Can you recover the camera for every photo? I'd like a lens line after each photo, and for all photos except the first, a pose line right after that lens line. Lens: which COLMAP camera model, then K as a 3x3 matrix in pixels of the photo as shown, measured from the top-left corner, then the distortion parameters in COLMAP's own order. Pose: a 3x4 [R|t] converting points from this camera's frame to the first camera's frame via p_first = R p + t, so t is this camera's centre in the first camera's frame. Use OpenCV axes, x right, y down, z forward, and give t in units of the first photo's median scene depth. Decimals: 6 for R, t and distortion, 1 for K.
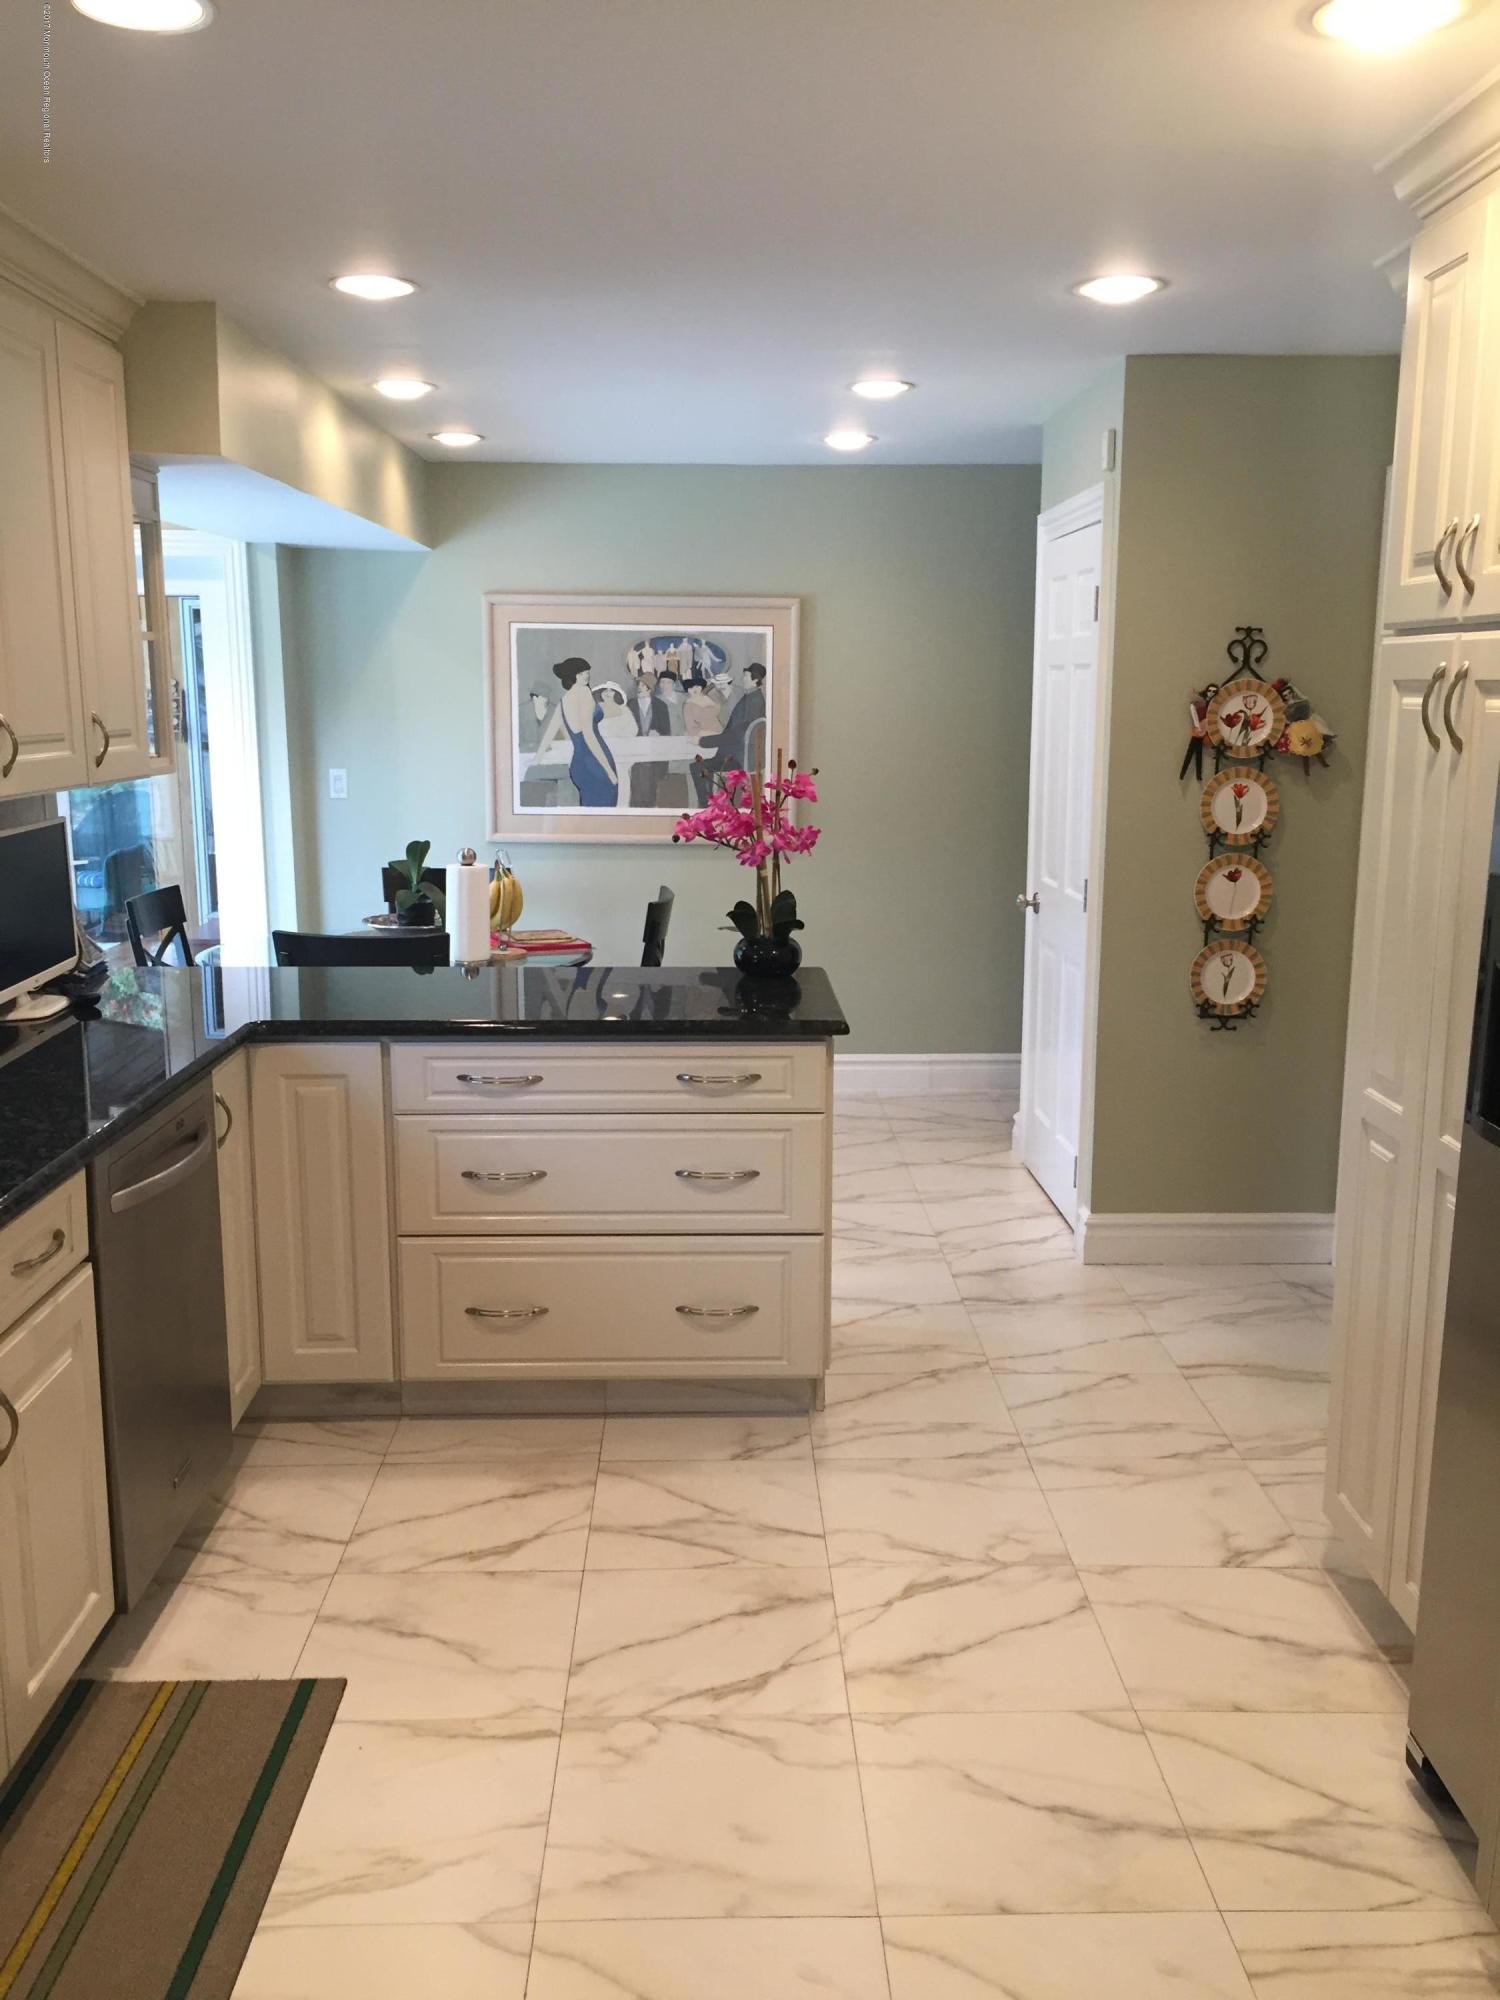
lens RADIAL K [[1705.3, 0, 751.3], [0, 1705.3, 998.4], [0, 0, 1]] dist [0.082546, -0.109009]
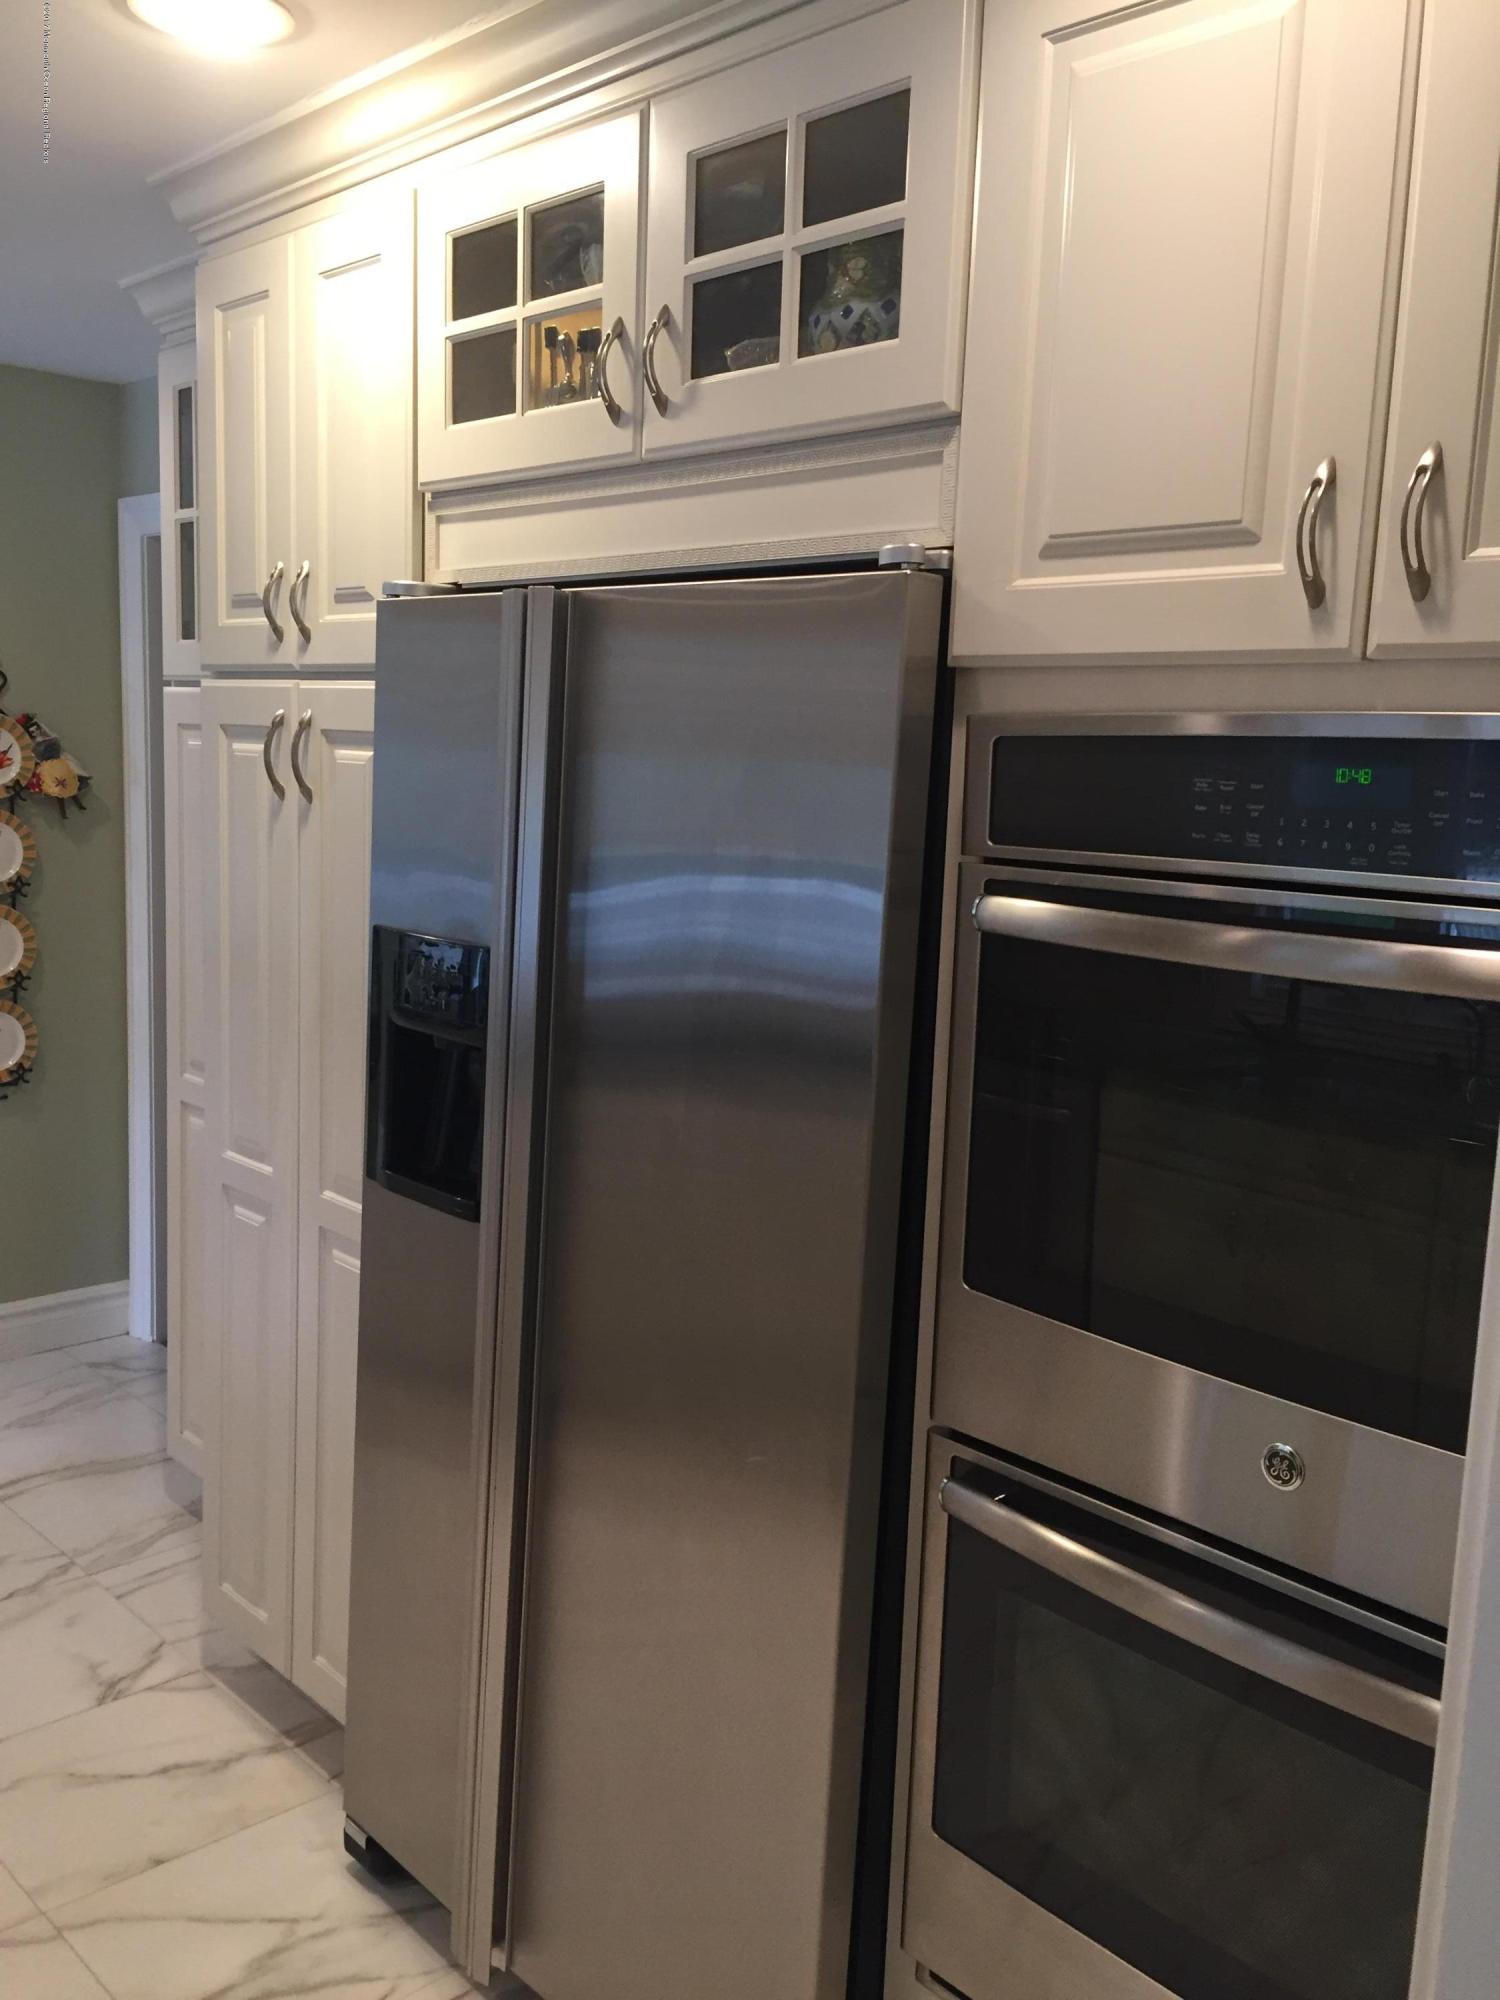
lens RADIAL K [[1705.3, 0, 748.7], [0, 1705.3, 998.6], [0, 0, 1]] dist [0.082546, -0.109009]
pose [[0.734323, -0.068368, 0.675348, -0.060183], [0.082968, 0.996495, 0.010665, -0.016861], [-0.673710, 0.048201, 0.737422, 0.095609]]
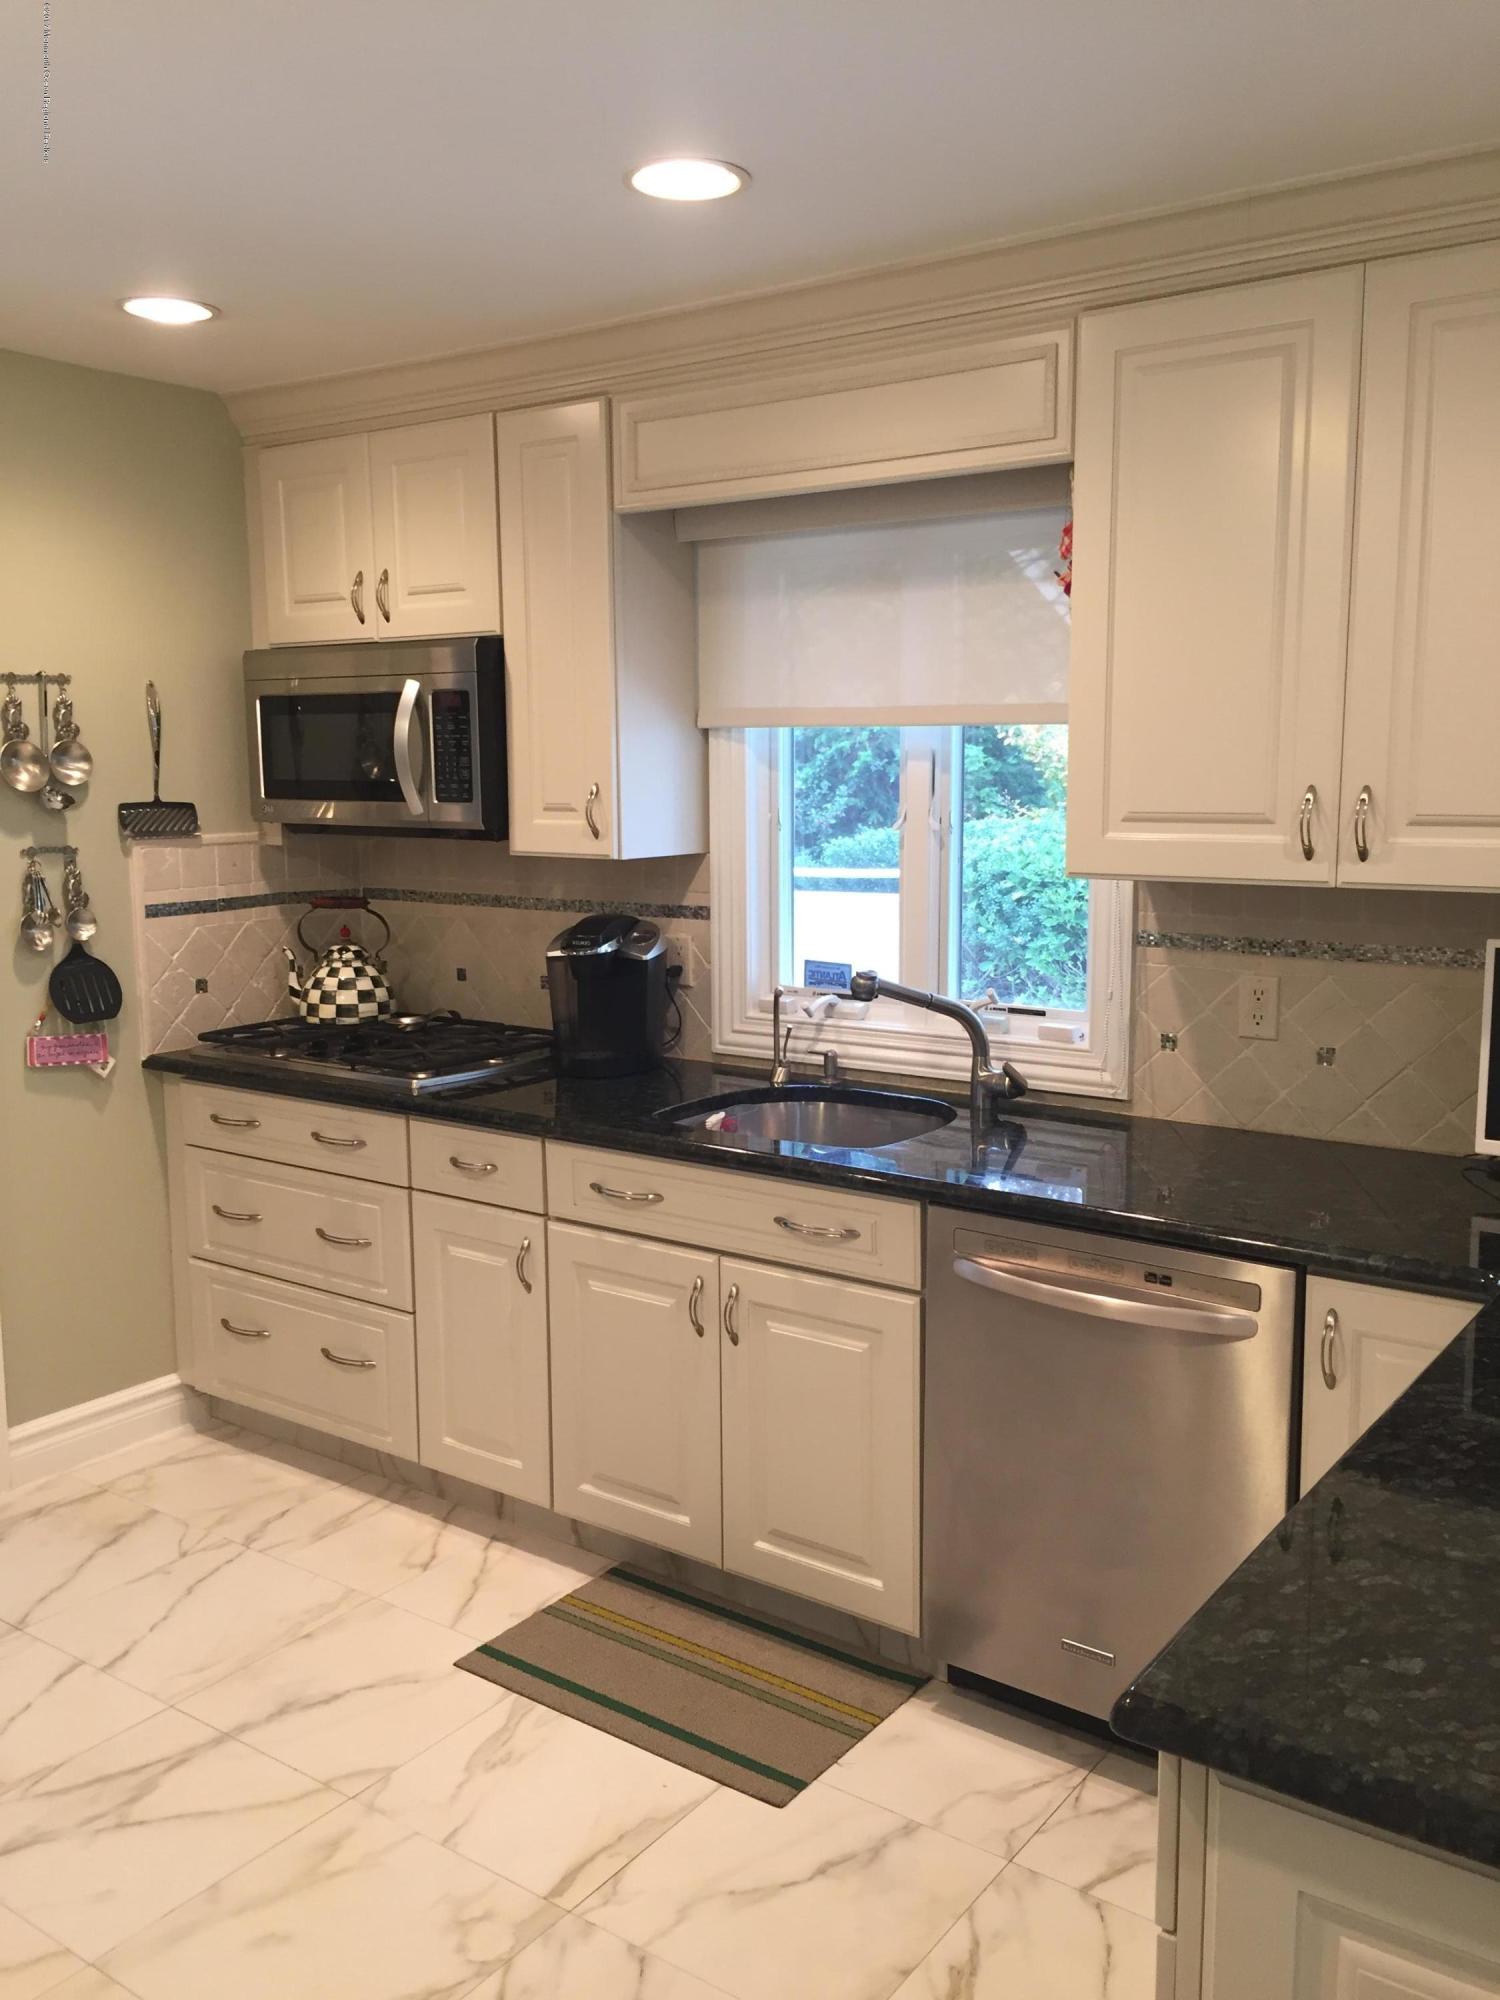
lens RADIAL K [[1705.3, 0, 760.4], [0, 1705.3, 990.2], [0, 0, 1]] dist [0.082546, -0.109009]
pose [[-0.604393, 0.112042, -0.788769, 0.484645], [-0.139974, 0.959727, 0.243580, -0.271809], [0.784294, 0.257625, -0.564369, 1.466794]]
